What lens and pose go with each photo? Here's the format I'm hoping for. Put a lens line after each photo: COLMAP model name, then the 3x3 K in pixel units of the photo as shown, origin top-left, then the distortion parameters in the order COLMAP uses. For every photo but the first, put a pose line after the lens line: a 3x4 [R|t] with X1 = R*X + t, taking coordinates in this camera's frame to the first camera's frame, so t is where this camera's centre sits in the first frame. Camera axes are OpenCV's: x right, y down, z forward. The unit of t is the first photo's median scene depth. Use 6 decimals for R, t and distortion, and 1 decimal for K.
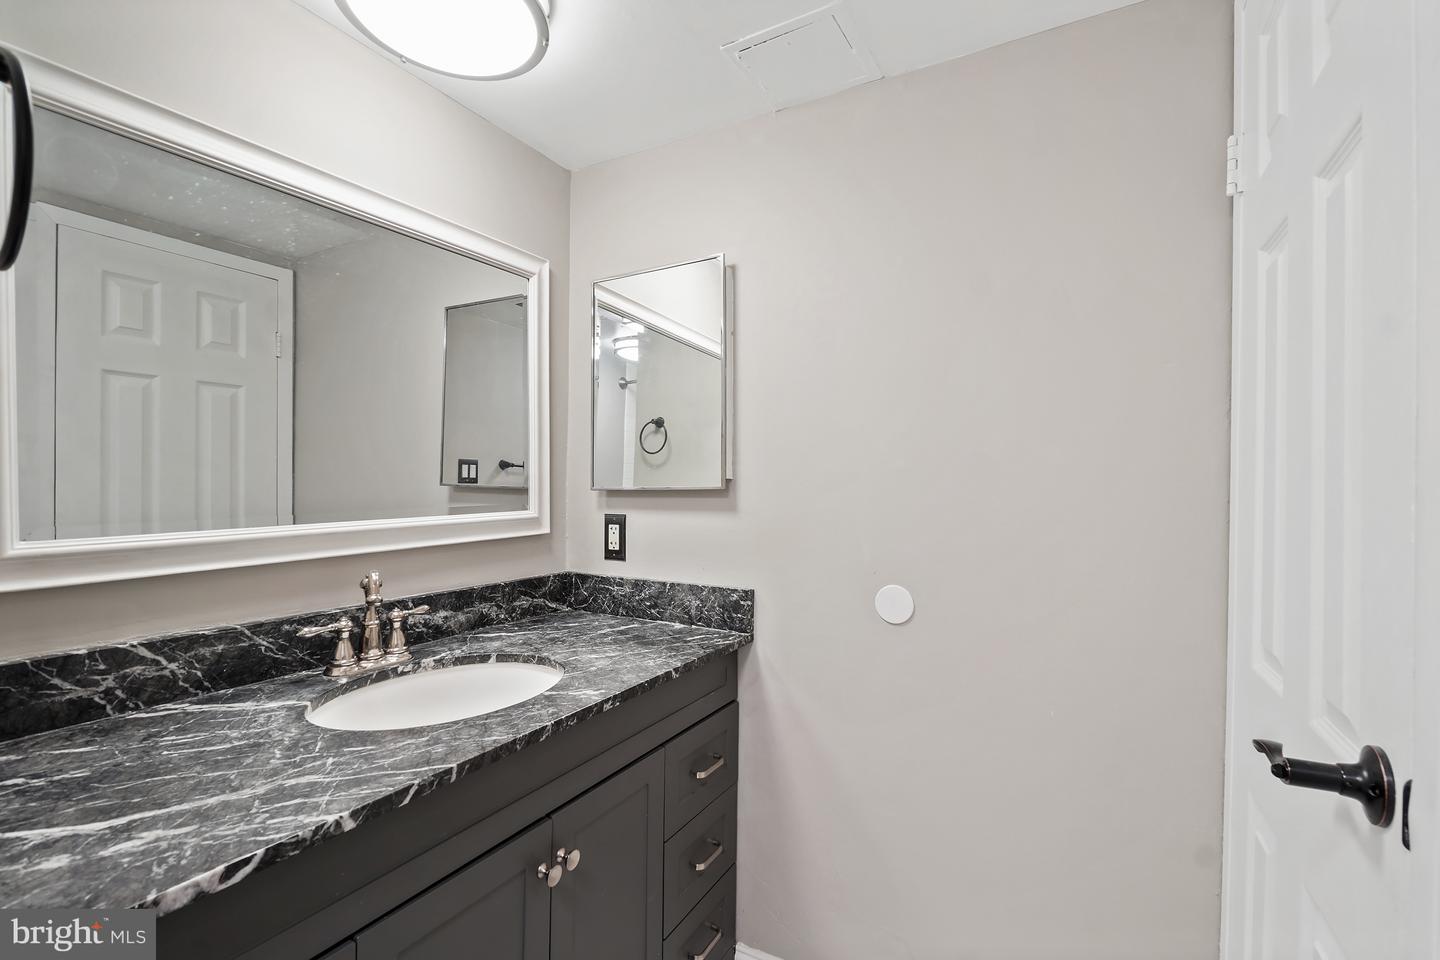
lens RADIAL K [[636.2, 0, 720.0], [0, 636.2, 480.0], [0, 0, 1]] dist [-0.001814, -0.000362]
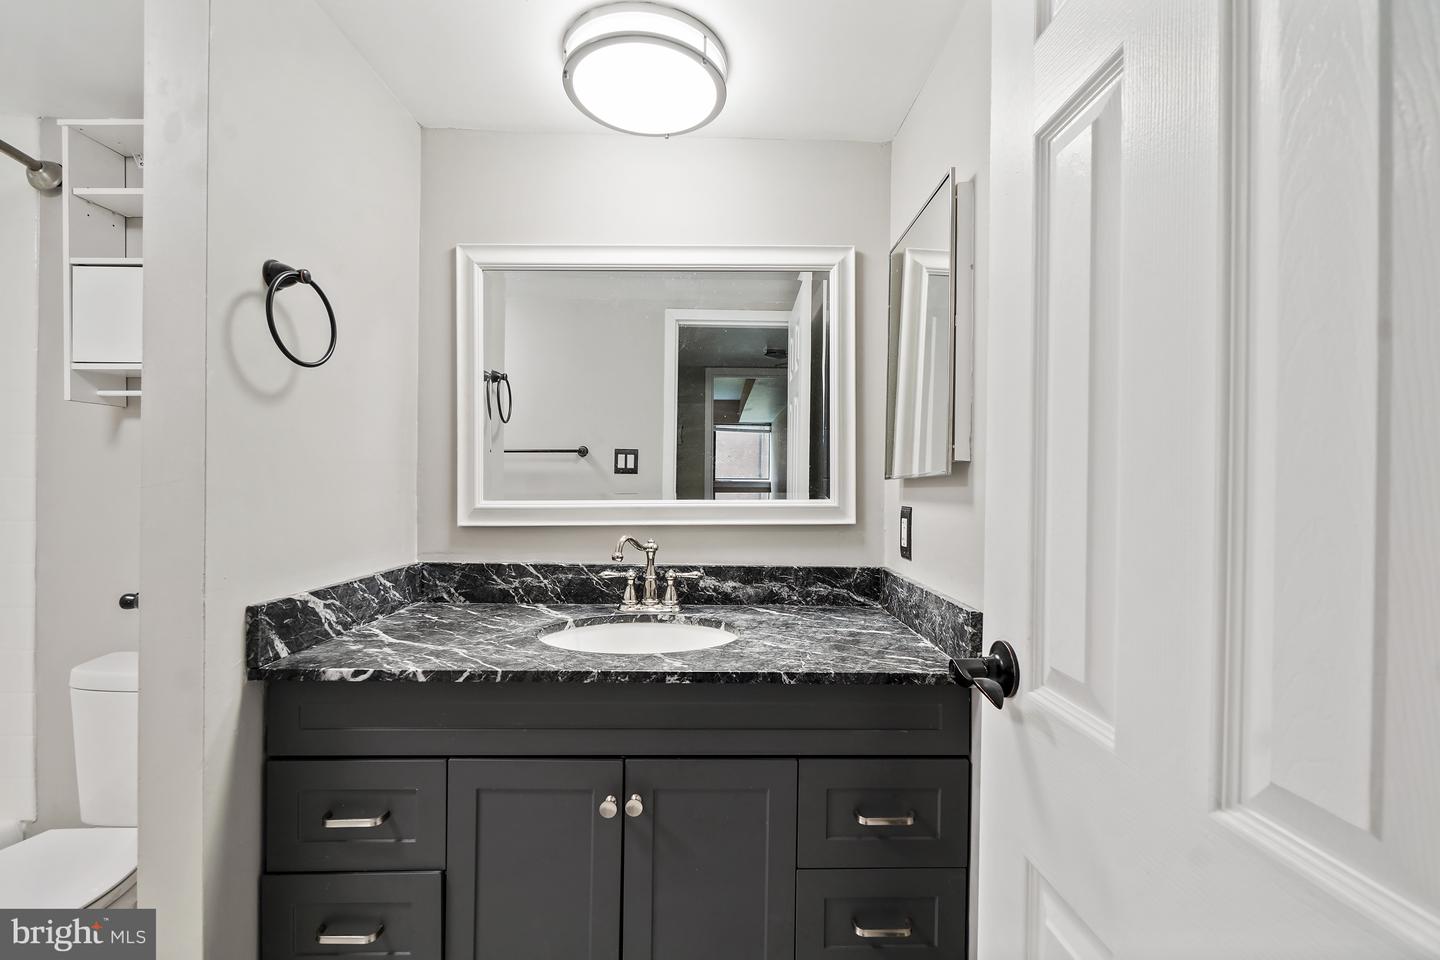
lens RADIAL K [[625.3, 0, 726.8], [0, 625.3, 478.2], [0, 0, 1]] dist [0.001618, 0.000259]
pose [[0.513794, -0.006374, -0.857890, 0.646817], [-0.003904, 0.999945, -0.009768, 0.033848], [0.857905, 0.008368, 0.513740, 0.481913]]
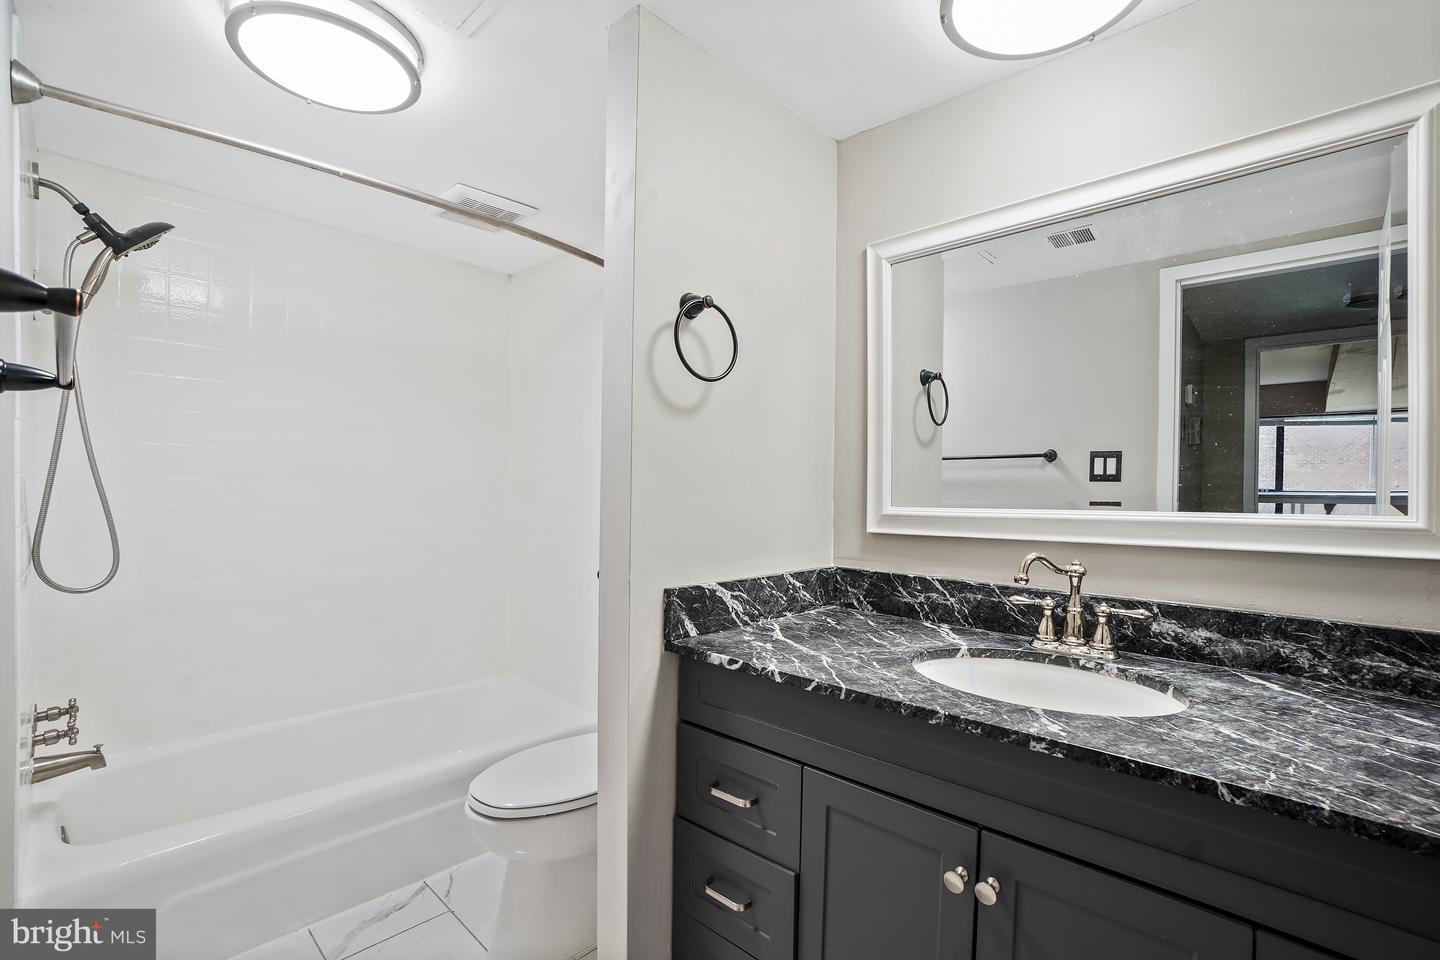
lens RADIAL K [[646.5, 0, 735.1], [0, 646.5, 489.5], [0, 0, 1]] dist [-0.056802, 0.023003]
pose [[-0.215087, -0.007967, -0.976562, 0.569611], [-0.014317, 0.999885, -0.005004, 0.047114], [0.976490, 0.012905, -0.215176, 0.700831]]
